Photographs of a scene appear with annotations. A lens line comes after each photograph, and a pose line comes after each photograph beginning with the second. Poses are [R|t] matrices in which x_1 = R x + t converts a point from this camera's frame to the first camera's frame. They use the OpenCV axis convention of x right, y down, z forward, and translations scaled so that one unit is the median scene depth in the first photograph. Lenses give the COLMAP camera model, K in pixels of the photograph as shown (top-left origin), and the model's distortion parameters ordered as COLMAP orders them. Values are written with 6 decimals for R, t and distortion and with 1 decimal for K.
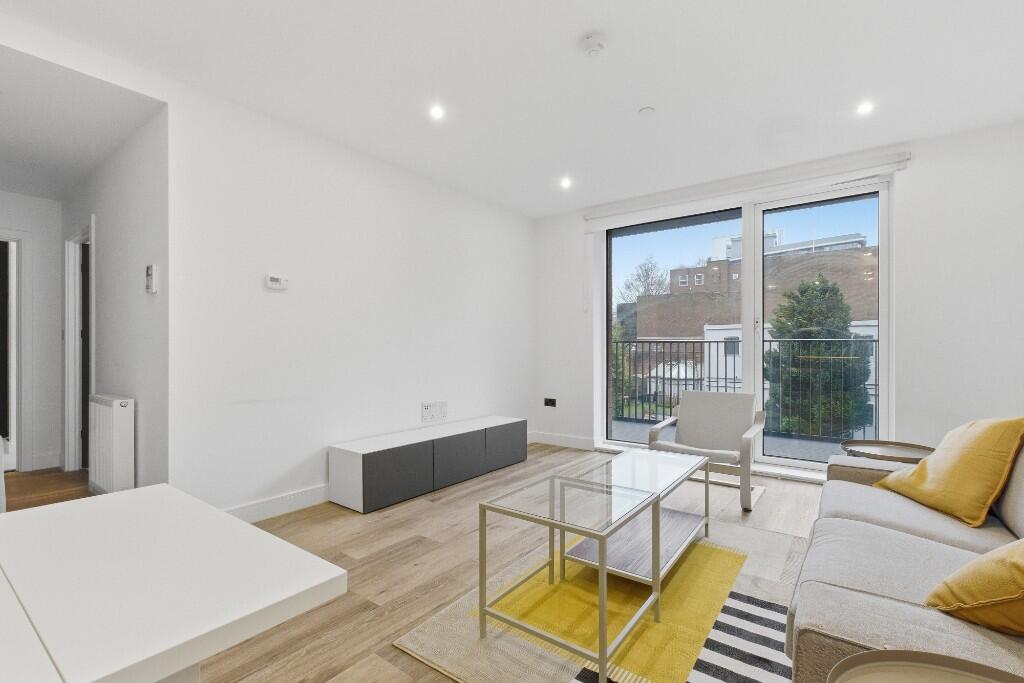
lens RADIAL K [[453.4, 0, 512.0], [0, 453.4, 341.5], [0, 0, 1]] dist [-0.000601, 0.000433]
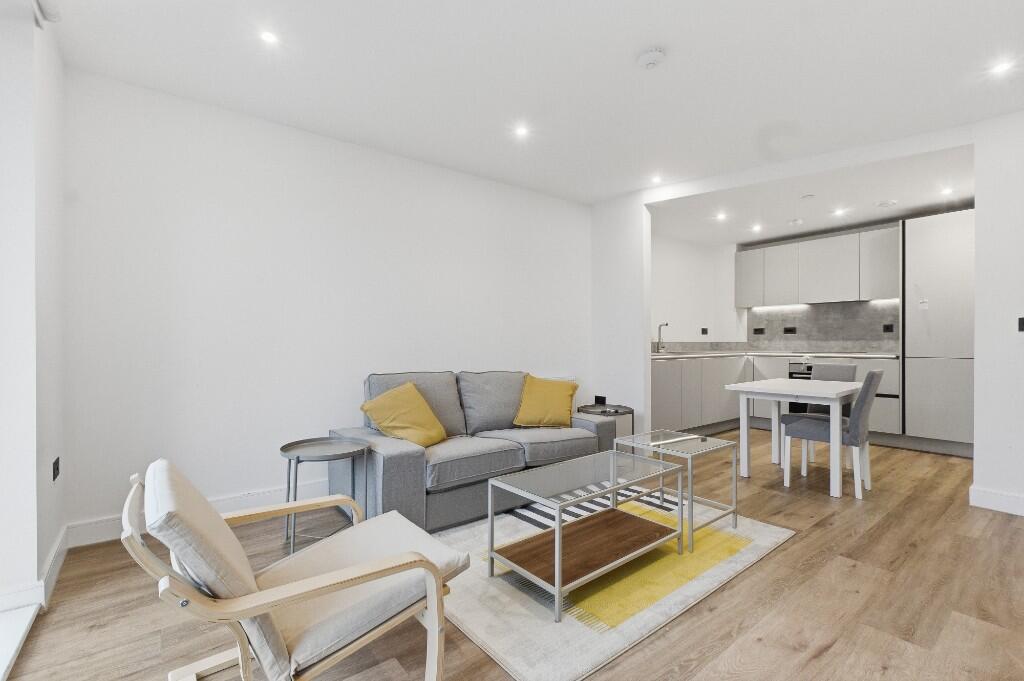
lens RADIAL K [[453.4, 0, 512.0], [0, 453.4, 340.5], [0, 0, 1]] dist [-0.000601, 0.000433]
pose [[-0.965126, -0.003583, 0.261762, 0.155342], [-0.011081, 0.999569, -0.027173, 0.028086], [-0.261552, -0.029126, -0.964750, 1.539663]]
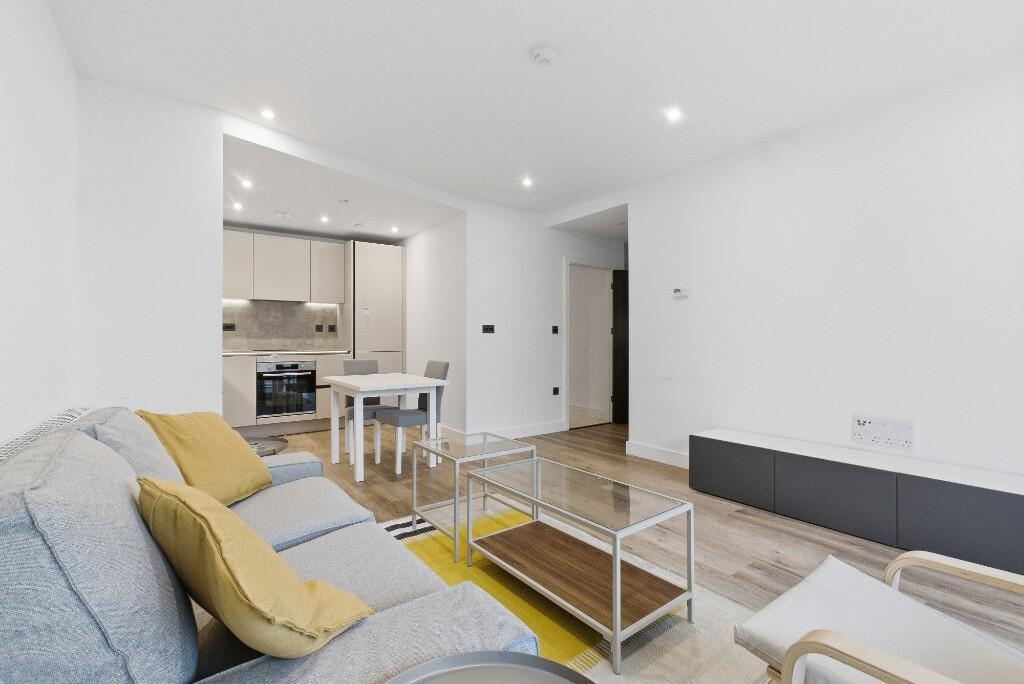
lens RADIAL K [[453.4, 0, 512.0], [0, 453.4, 342.0], [0, 0, 1]] dist [-0.000601, 0.000433]
pose [[-0.290573, -0.000316, -0.956853, 0.878324], [0.021820, 0.999738, -0.006957, 0.013710], [0.956604, -0.022900, -0.290490, 0.903253]]
